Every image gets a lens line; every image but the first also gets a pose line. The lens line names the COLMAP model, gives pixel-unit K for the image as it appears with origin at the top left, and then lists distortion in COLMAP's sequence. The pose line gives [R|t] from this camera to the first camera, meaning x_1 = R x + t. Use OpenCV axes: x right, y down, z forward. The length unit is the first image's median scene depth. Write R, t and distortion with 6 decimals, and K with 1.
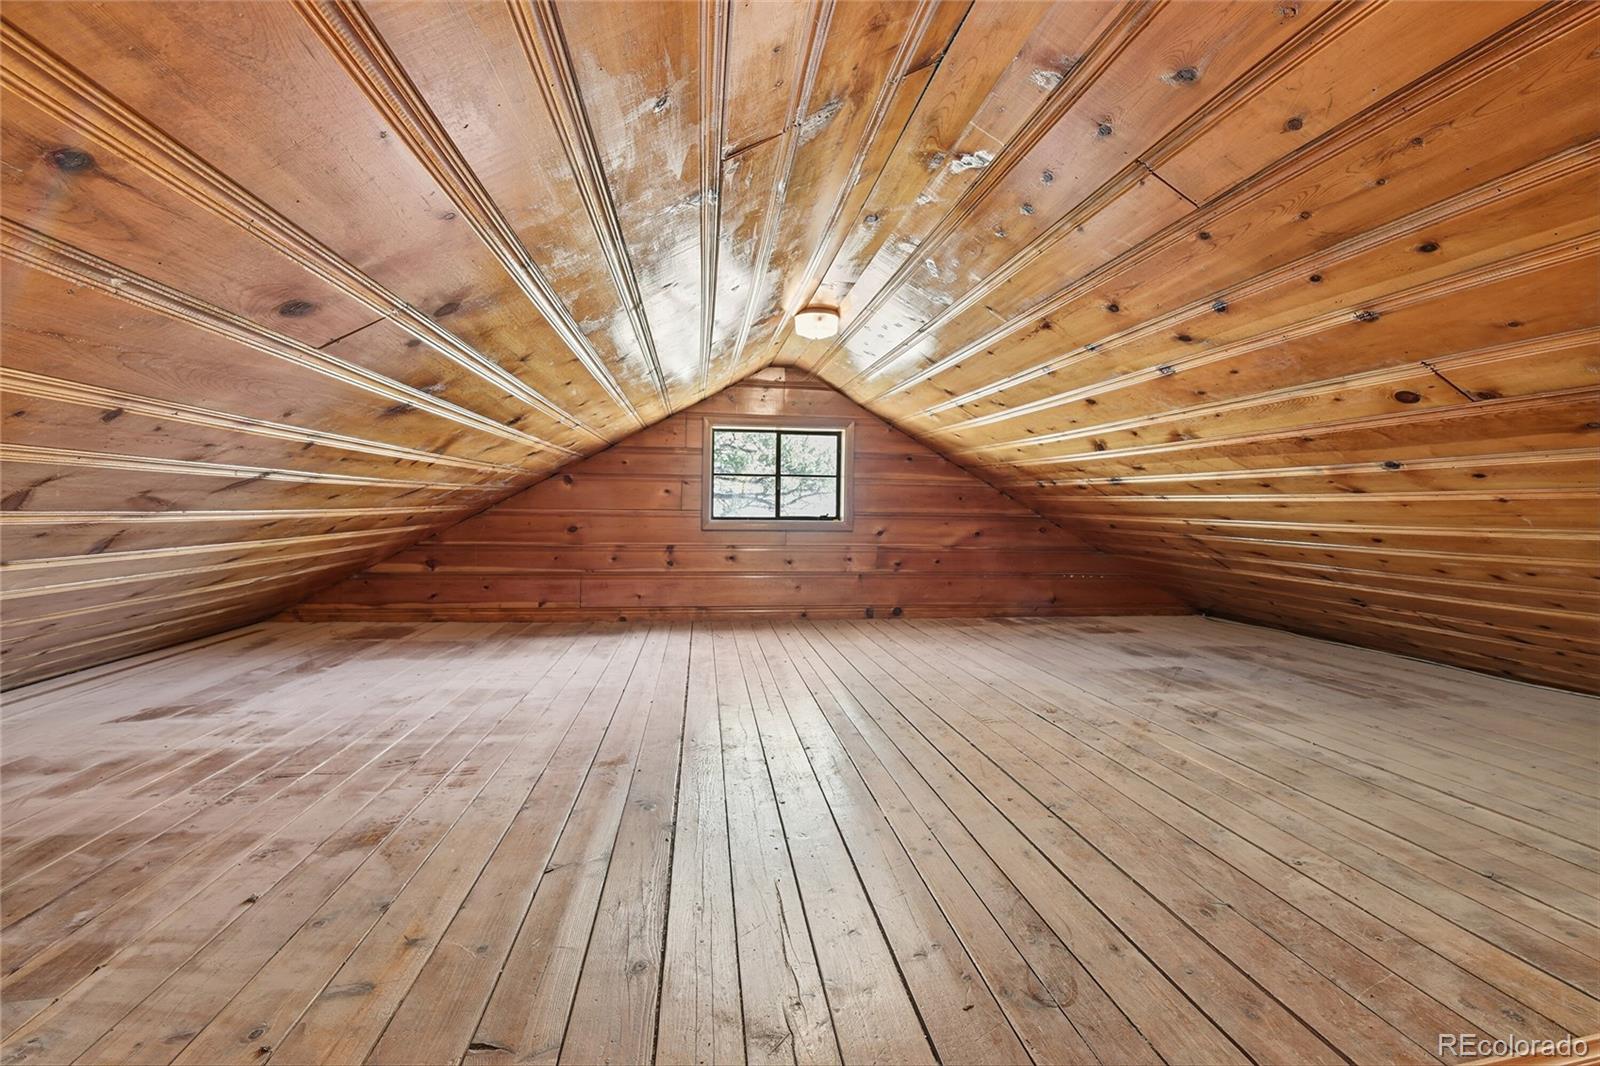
lens RADIAL K [[699.2, 0, 795.8], [0, 699.2, 519.9], [0, 0, 1]] dist [0.000747, -0.011639]
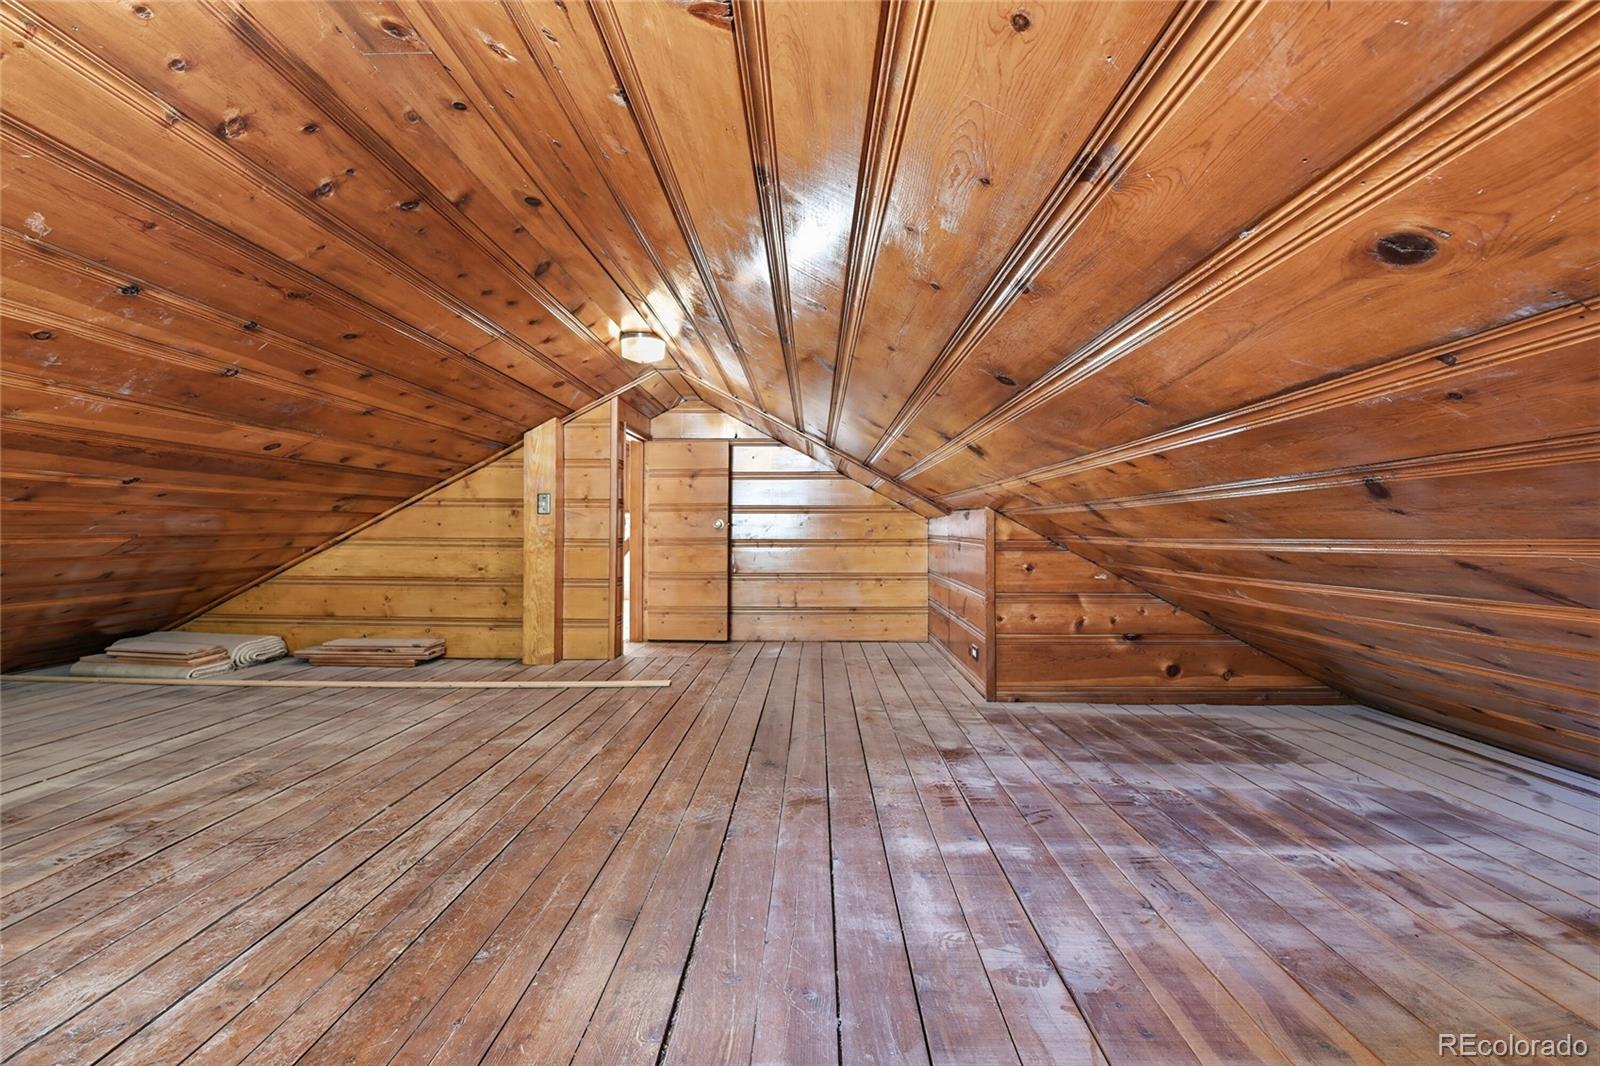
lens RADIAL K [[699.2, 0, 795.8], [0, 699.2, 519.9], [0, 0, 1]] dist [0.000747, -0.011639]
pose [[-0.986933, -0.013710, 0.160549, -0.406432], [-0.013297, 0.999905, 0.003646, -0.035861], [-0.160583, 0.001463, -0.987021, 1.992993]]
